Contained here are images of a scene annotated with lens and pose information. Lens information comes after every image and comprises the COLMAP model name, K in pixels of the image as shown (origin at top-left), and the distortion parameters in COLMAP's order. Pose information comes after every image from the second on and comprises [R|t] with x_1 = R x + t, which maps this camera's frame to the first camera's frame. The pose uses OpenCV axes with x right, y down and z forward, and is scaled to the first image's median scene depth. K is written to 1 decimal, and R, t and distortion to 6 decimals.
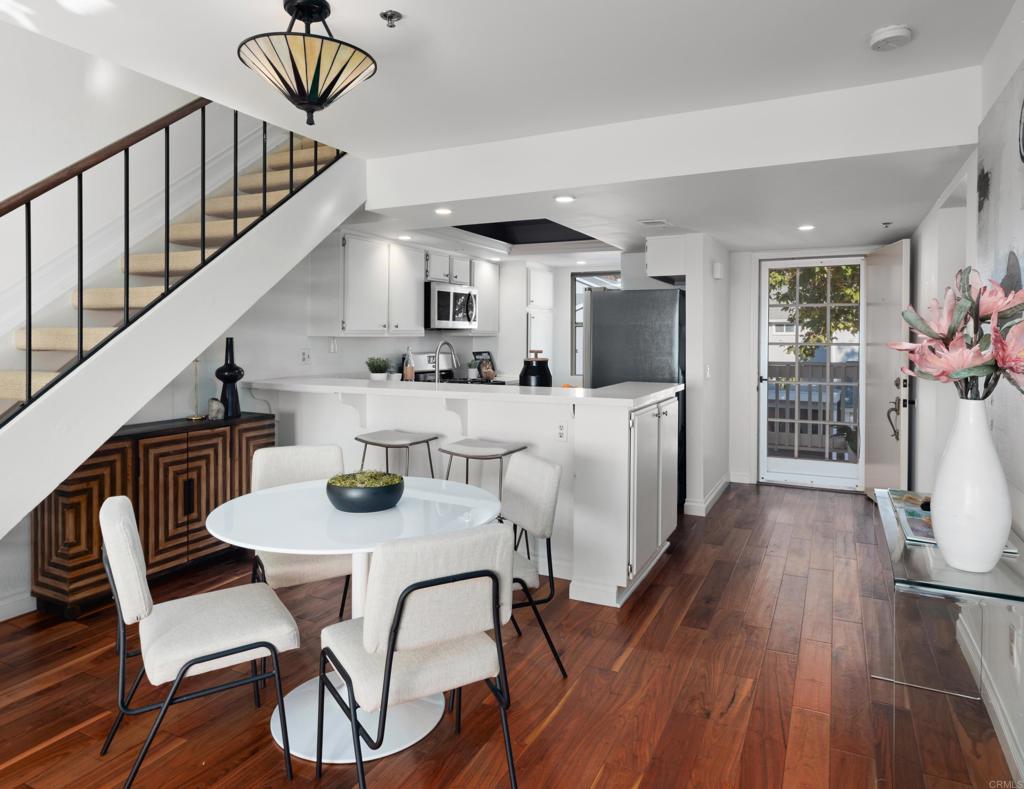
lens RADIAL K [[659.6, 0, 511.7], [0, 659.6, 343.9], [0, 0, 1]] dist [0.000839, 0.000165]
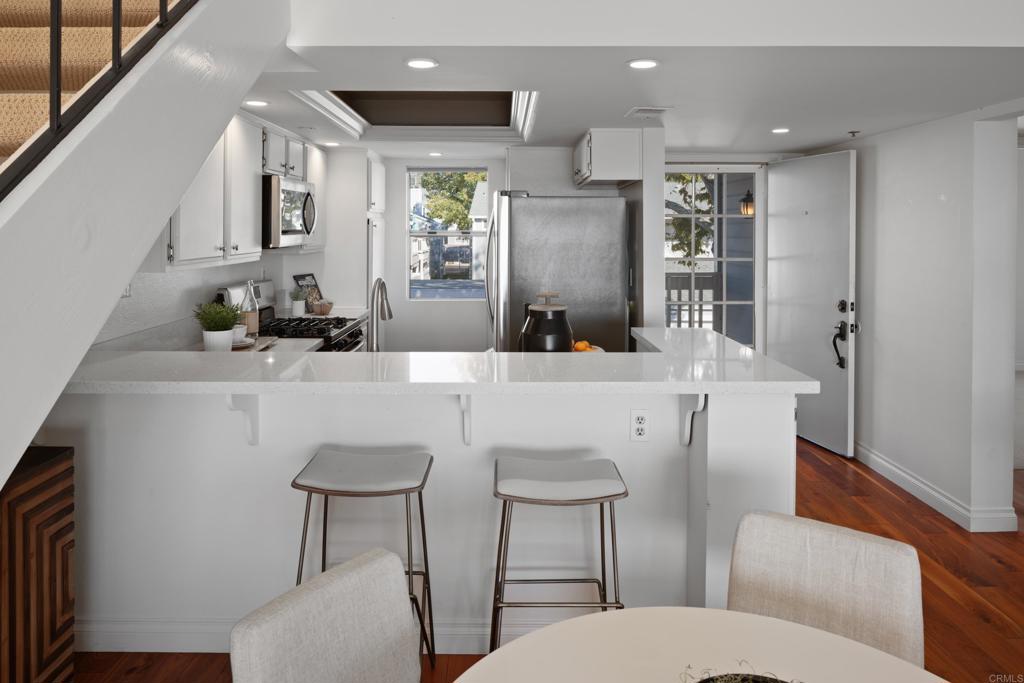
lens RADIAL K [[694.9, 0, 509.8], [0, 694.9, 233.2], [0, 0, 1]] dist [-0.005319, -0.002836]
pose [[0.892947, -0.002058, 0.450158, -0.230433], [0.004311, 0.999983, -0.003979, -0.035683], [-0.450142, 0.005494, 0.892940, 0.305784]]
